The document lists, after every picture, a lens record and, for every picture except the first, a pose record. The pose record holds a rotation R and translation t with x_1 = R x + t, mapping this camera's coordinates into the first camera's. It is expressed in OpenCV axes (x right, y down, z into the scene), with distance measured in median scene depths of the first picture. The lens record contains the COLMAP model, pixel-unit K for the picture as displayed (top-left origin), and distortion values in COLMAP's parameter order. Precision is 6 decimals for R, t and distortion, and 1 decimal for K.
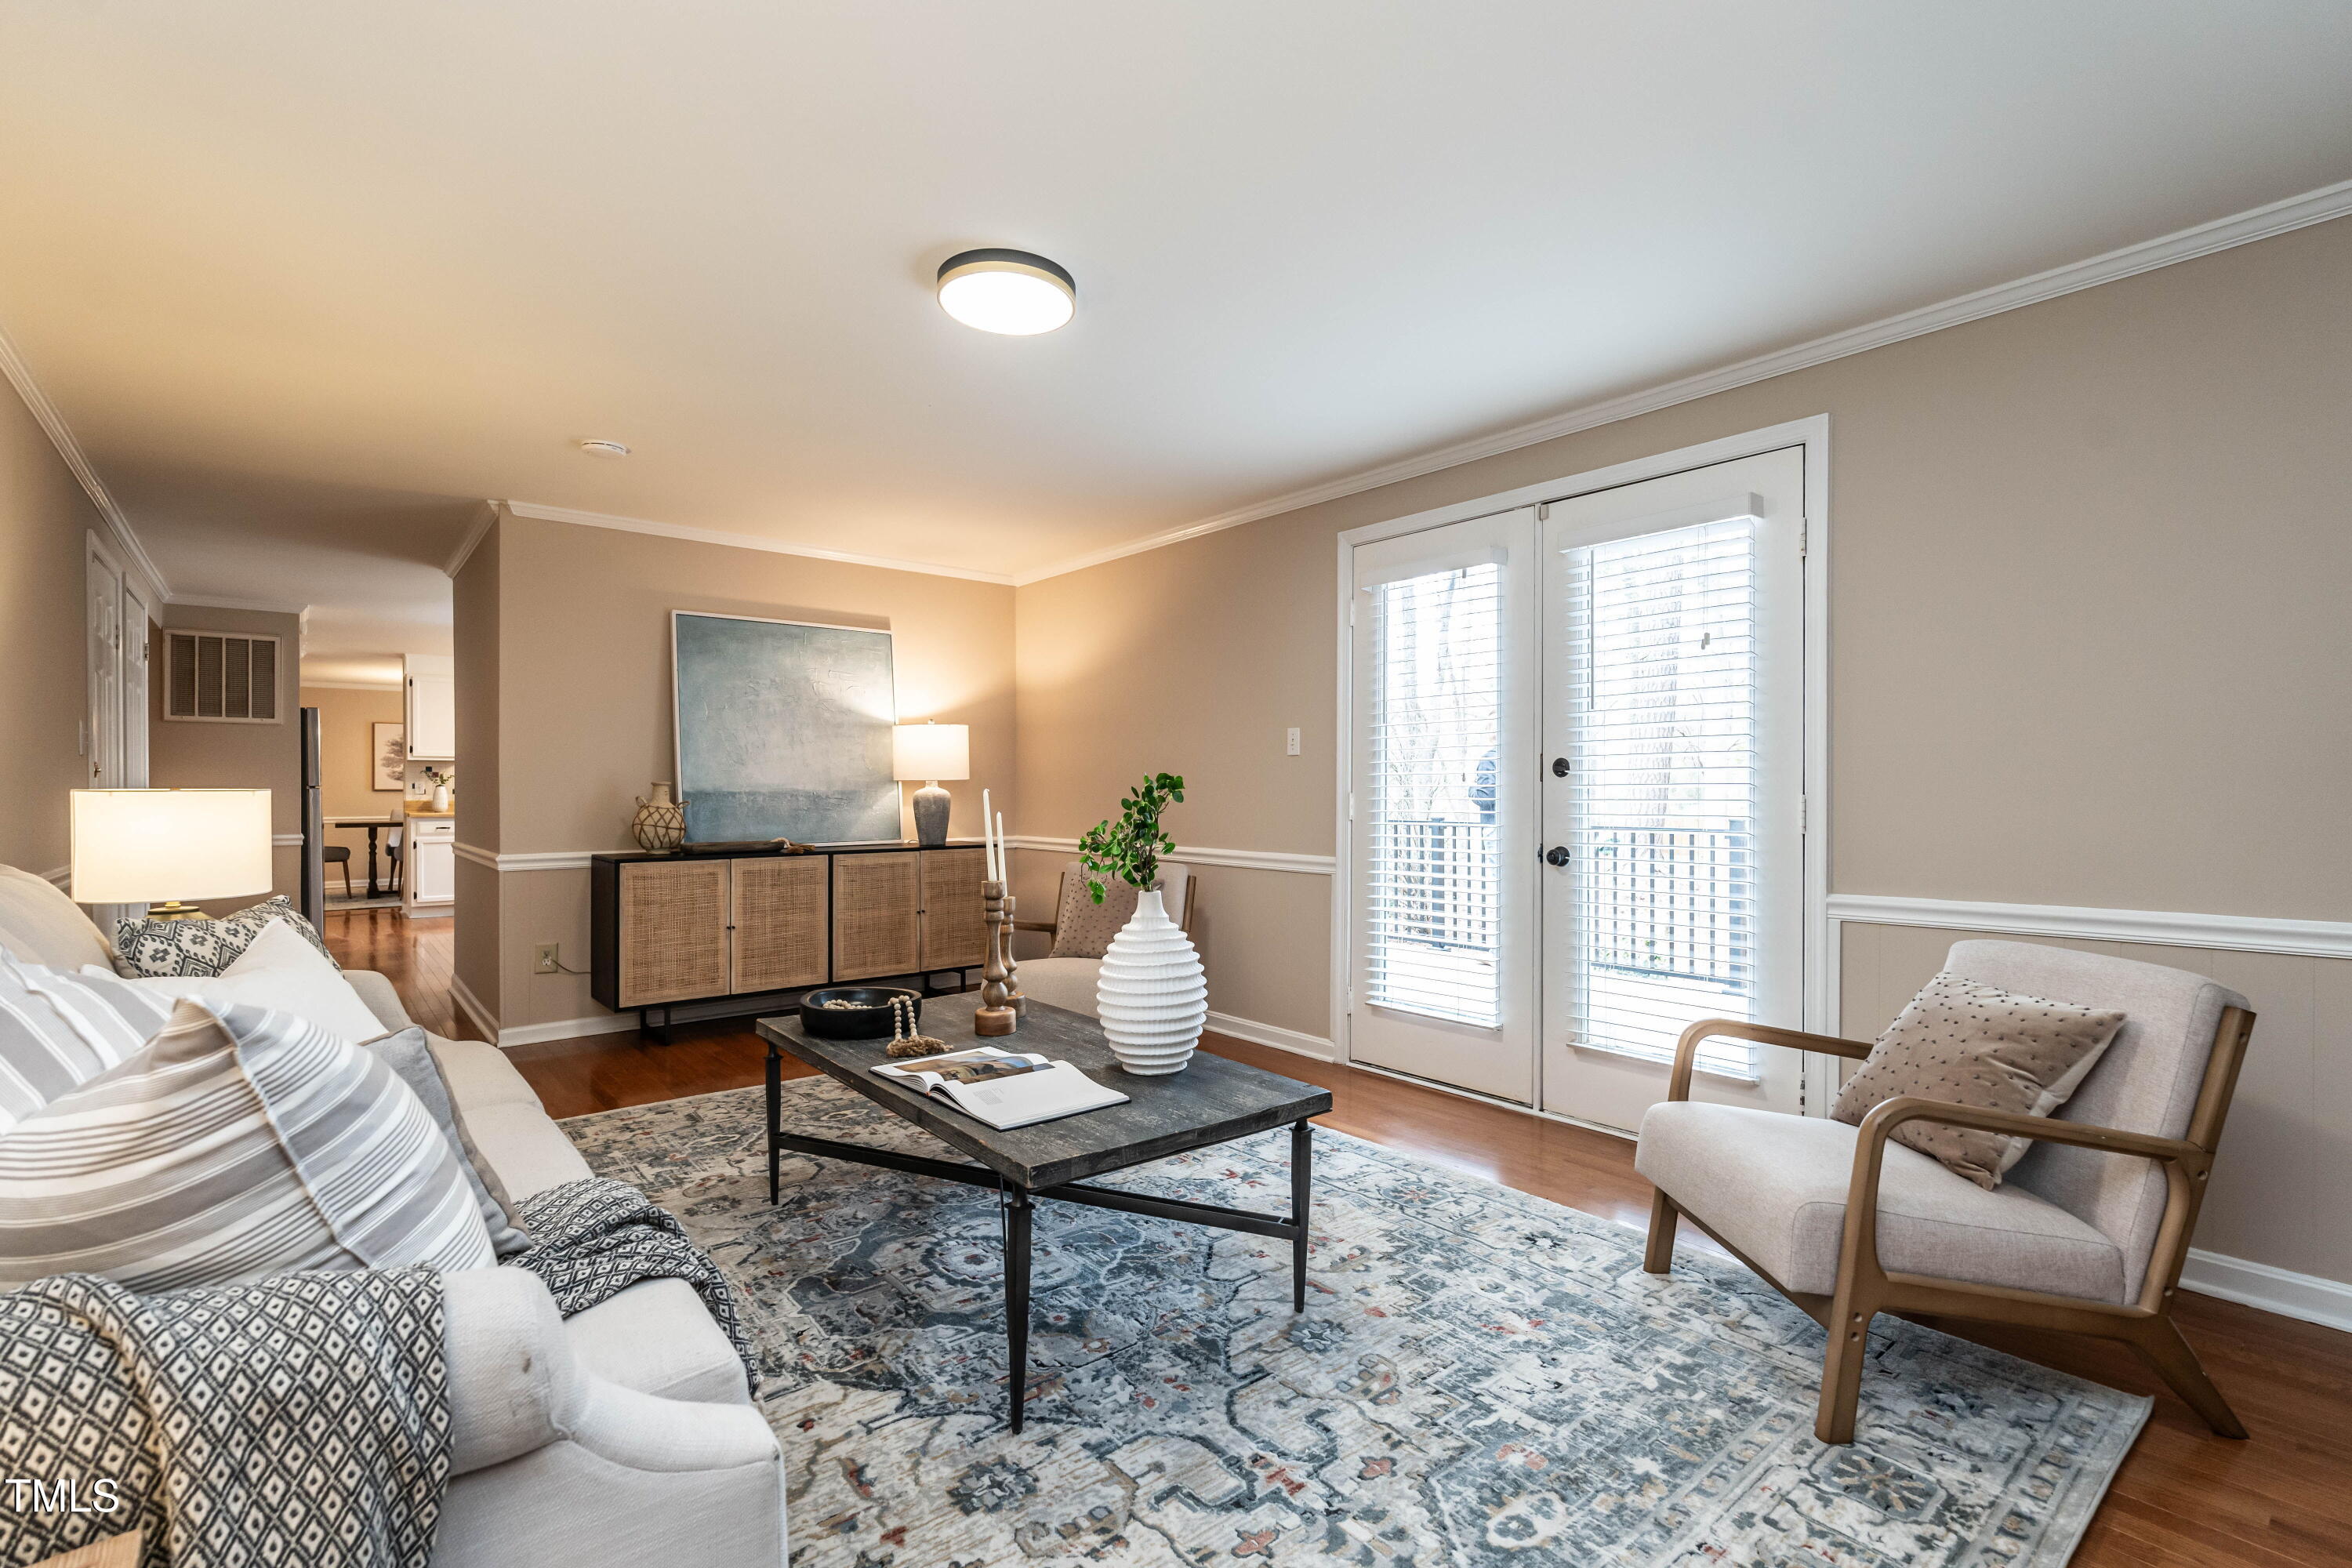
lens RADIAL K [[1059.2, 0, 1185.1], [0, 1059.2, 795.7], [0, 0, 1]] dist [0.010459, 0.001032]
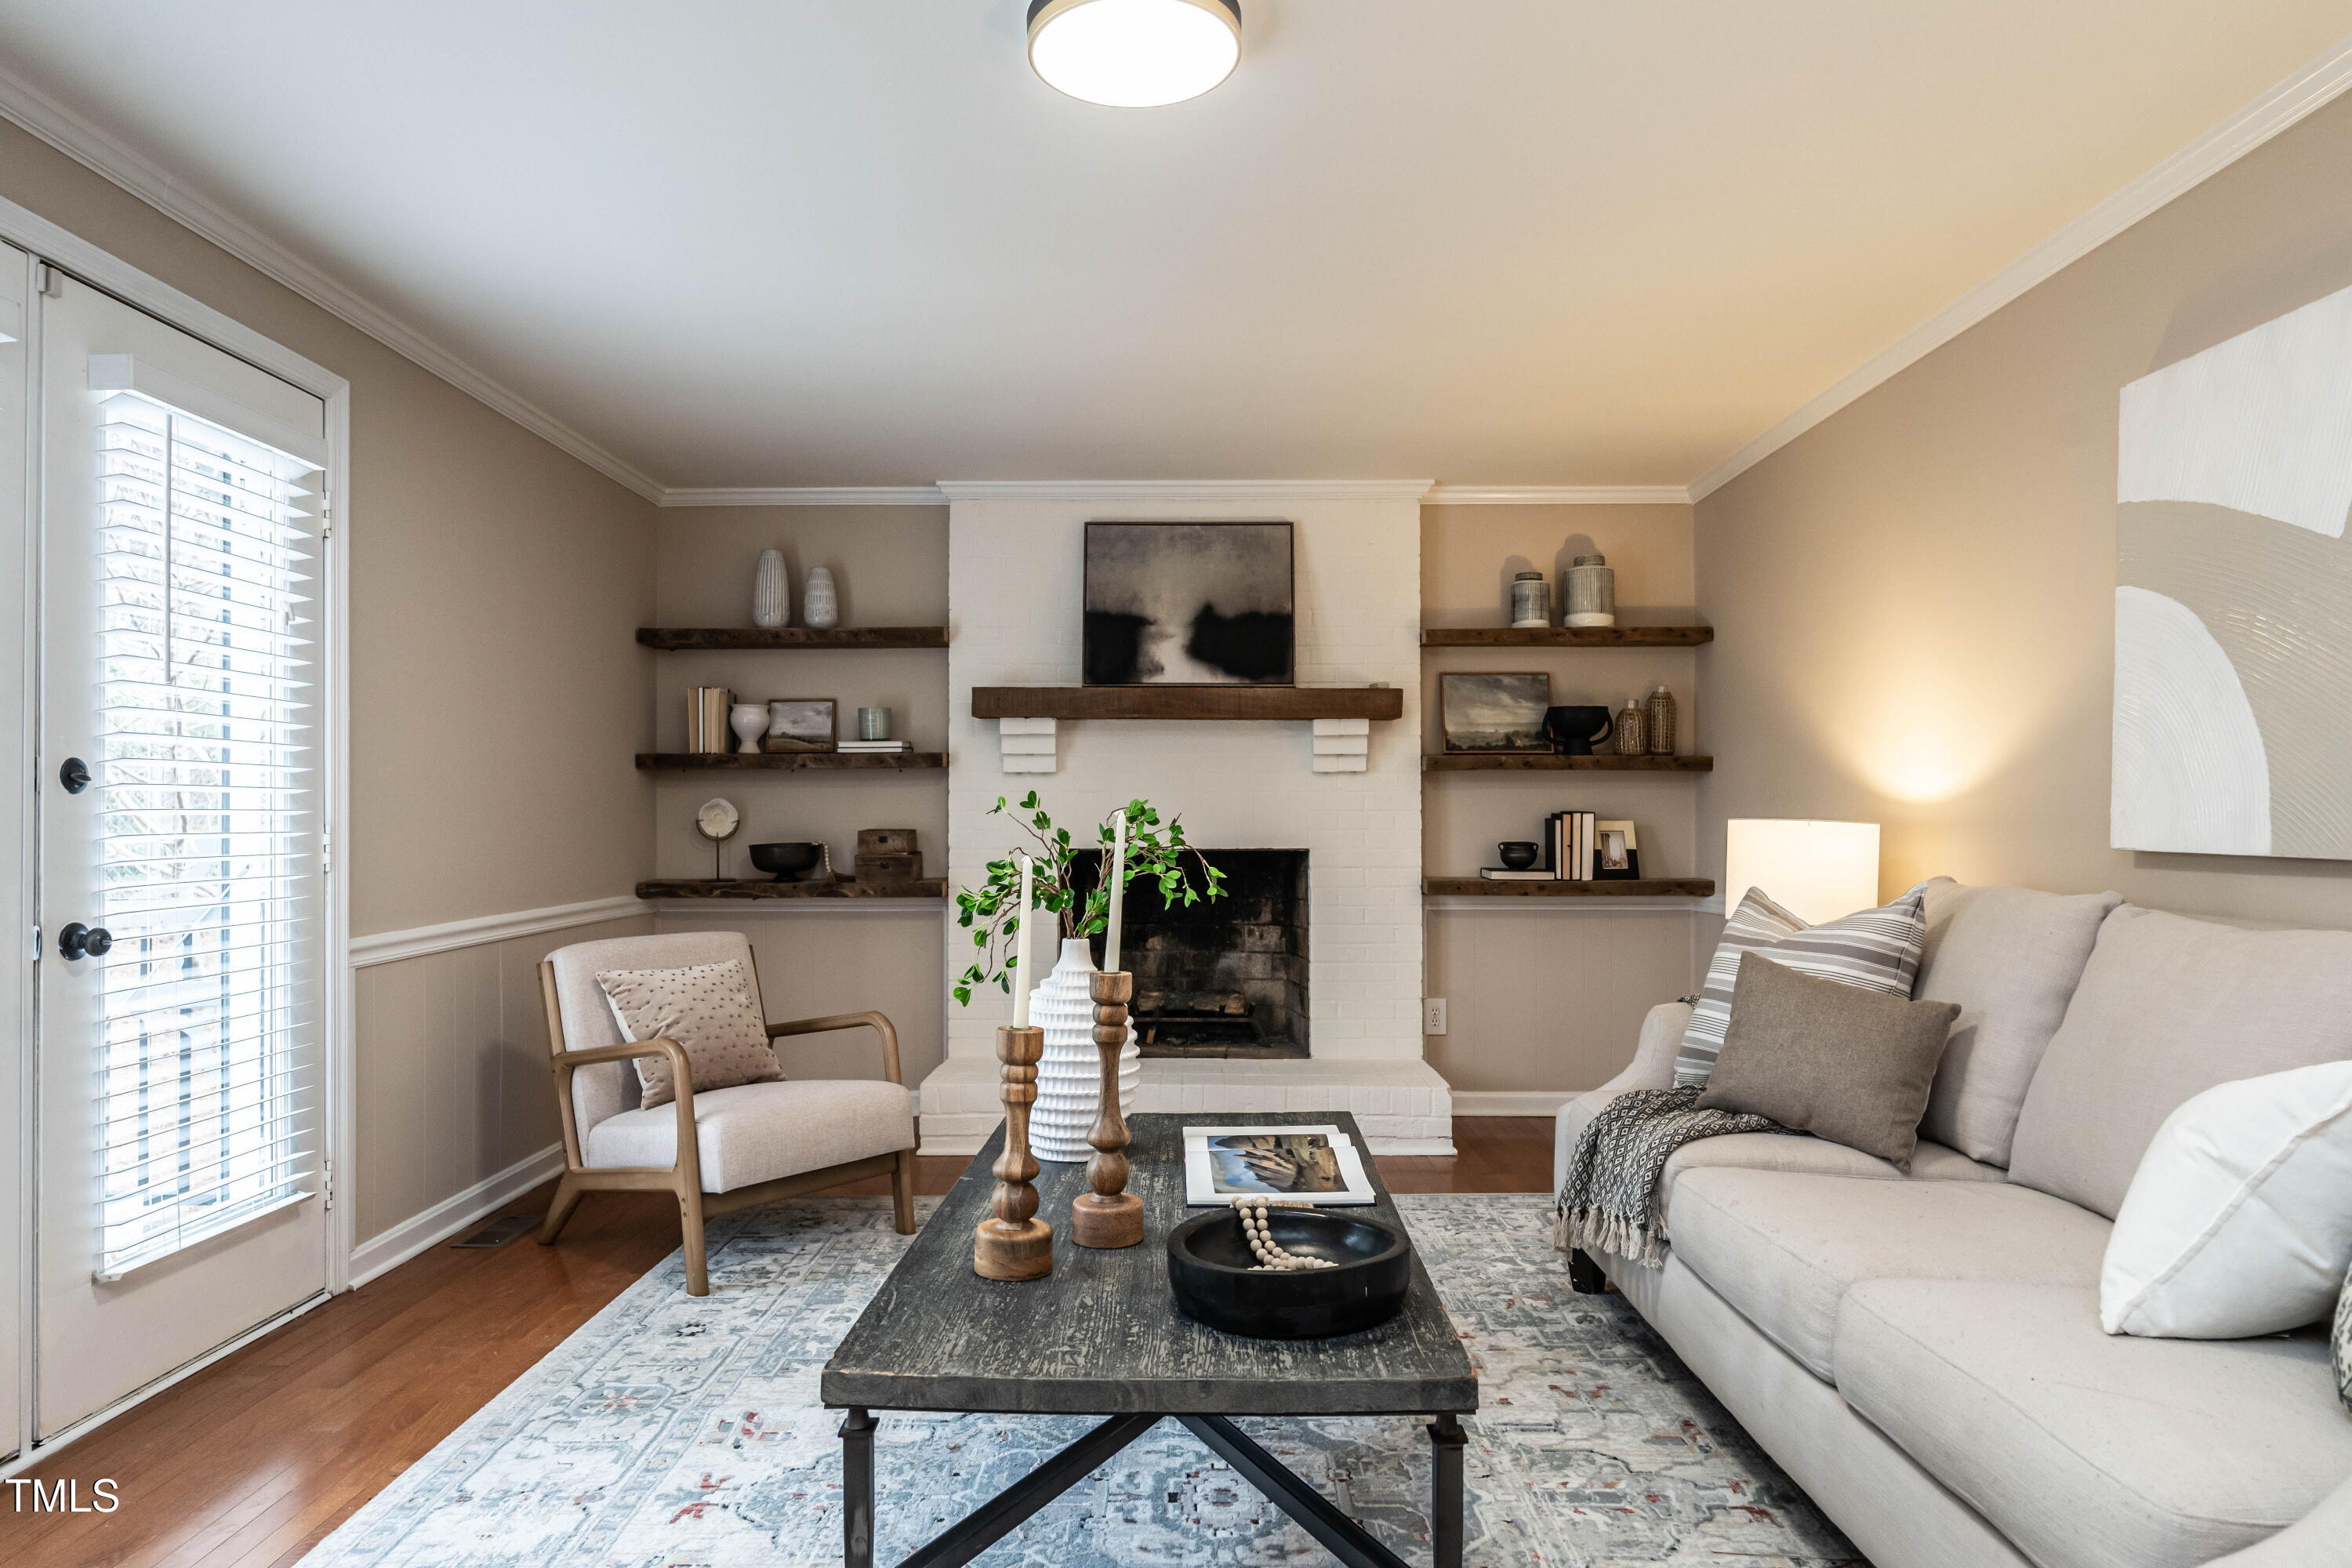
lens RADIAL K [[1407.0, 0, 1182.9], [0, 1407.0, 802.8], [0, 0, 1]] dist [-0.002249, 0.001877]
pose [[-0.763003, 0.012918, 0.646266, -0.786412], [0.007401, 0.999909, -0.011250, -0.000307], [-0.646353, -0.003801, -0.763029, 1.748099]]
